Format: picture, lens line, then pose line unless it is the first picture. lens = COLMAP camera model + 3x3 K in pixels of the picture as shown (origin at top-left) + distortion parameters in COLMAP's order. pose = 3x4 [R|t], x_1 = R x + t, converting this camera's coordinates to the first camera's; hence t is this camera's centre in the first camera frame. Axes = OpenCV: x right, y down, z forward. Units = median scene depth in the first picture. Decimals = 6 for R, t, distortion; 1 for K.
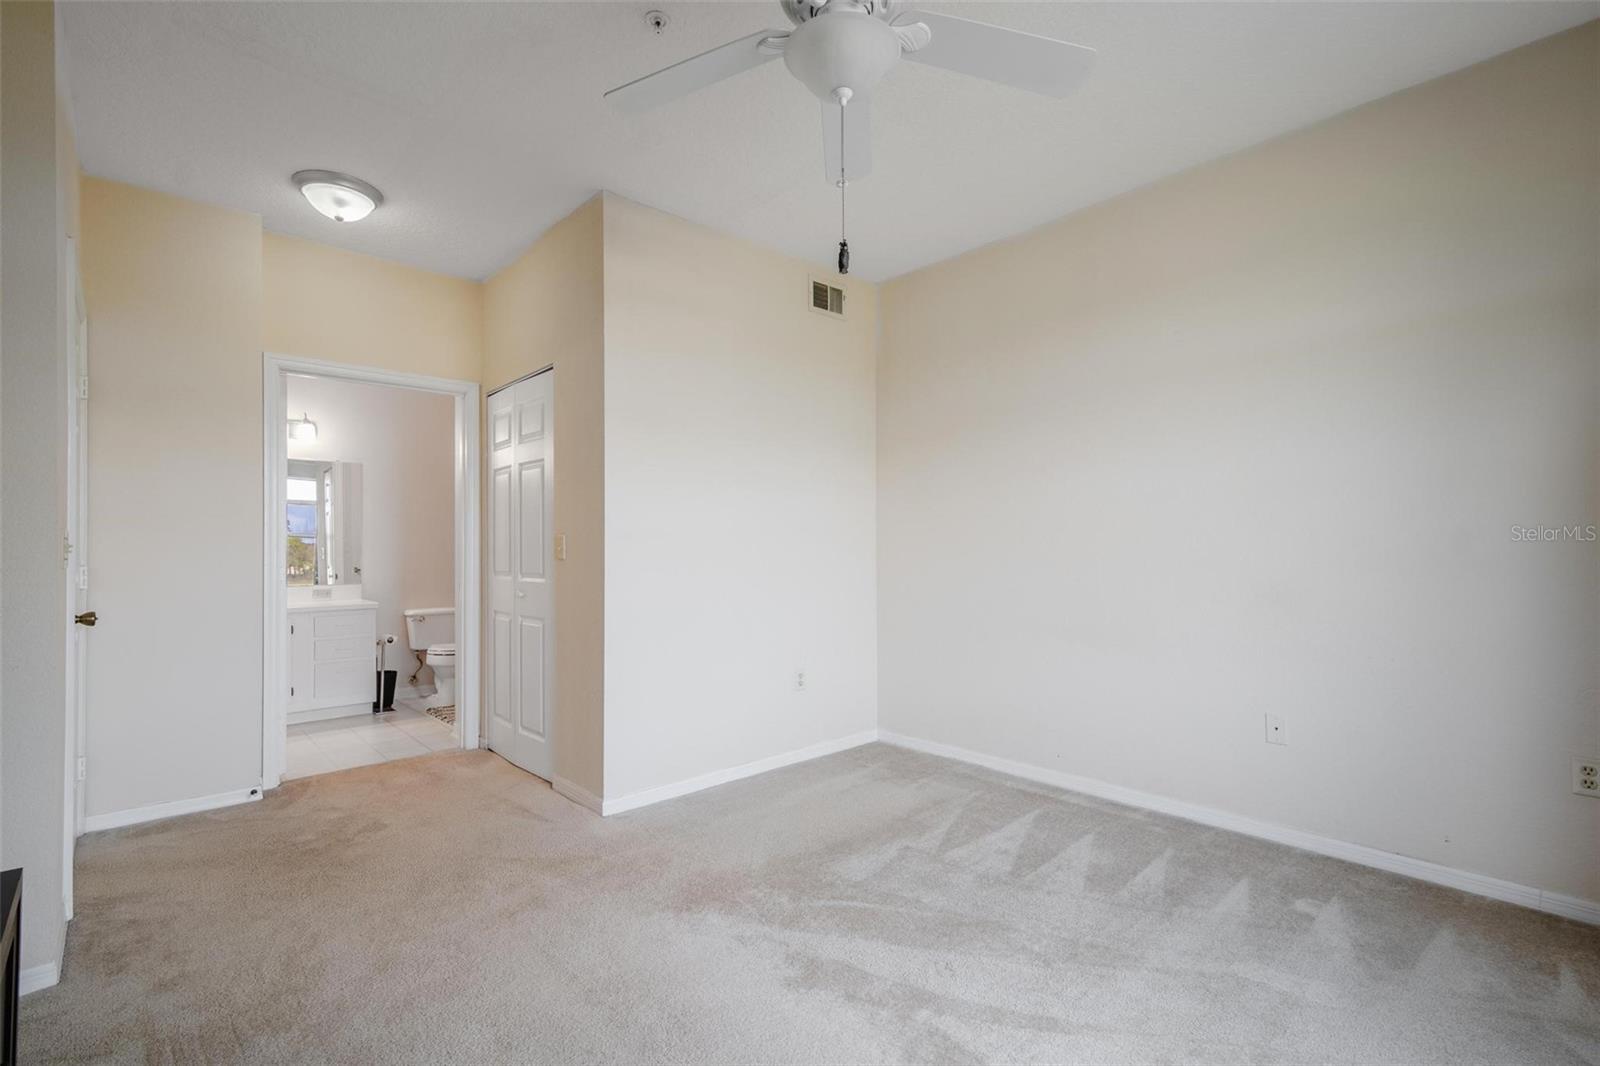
lens RADIAL K [[741.1, 0, 798.5], [0, 741.1, 538.5], [0, 0, 1]] dist [0.010306, -0.002337]
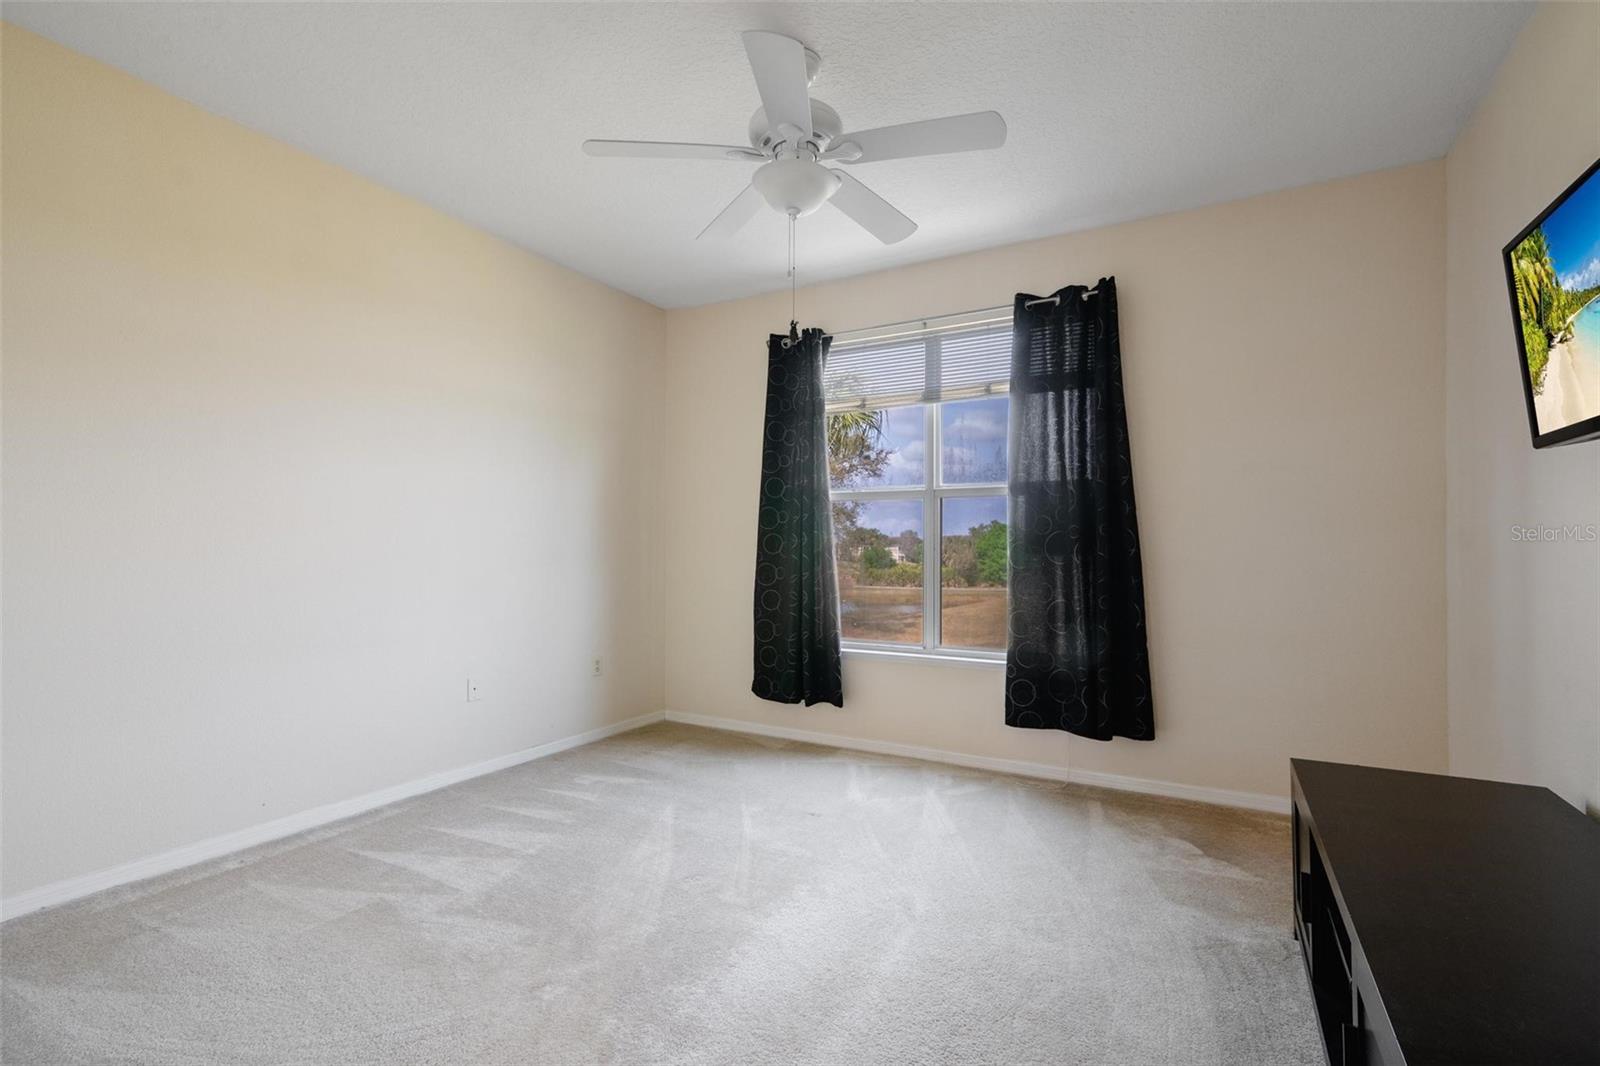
lens RADIAL K [[741.1, 0, 810.4], [0, 741.1, 537.4], [0, 0, 1]] dist [0.010306, -0.002337]
pose [[-0.312642, 0.017165, 0.949716, -0.747842], [-0.007165, 0.999766, -0.020428, 0.018280], [-0.949844, -0.013191, -0.312446, 0.851824]]
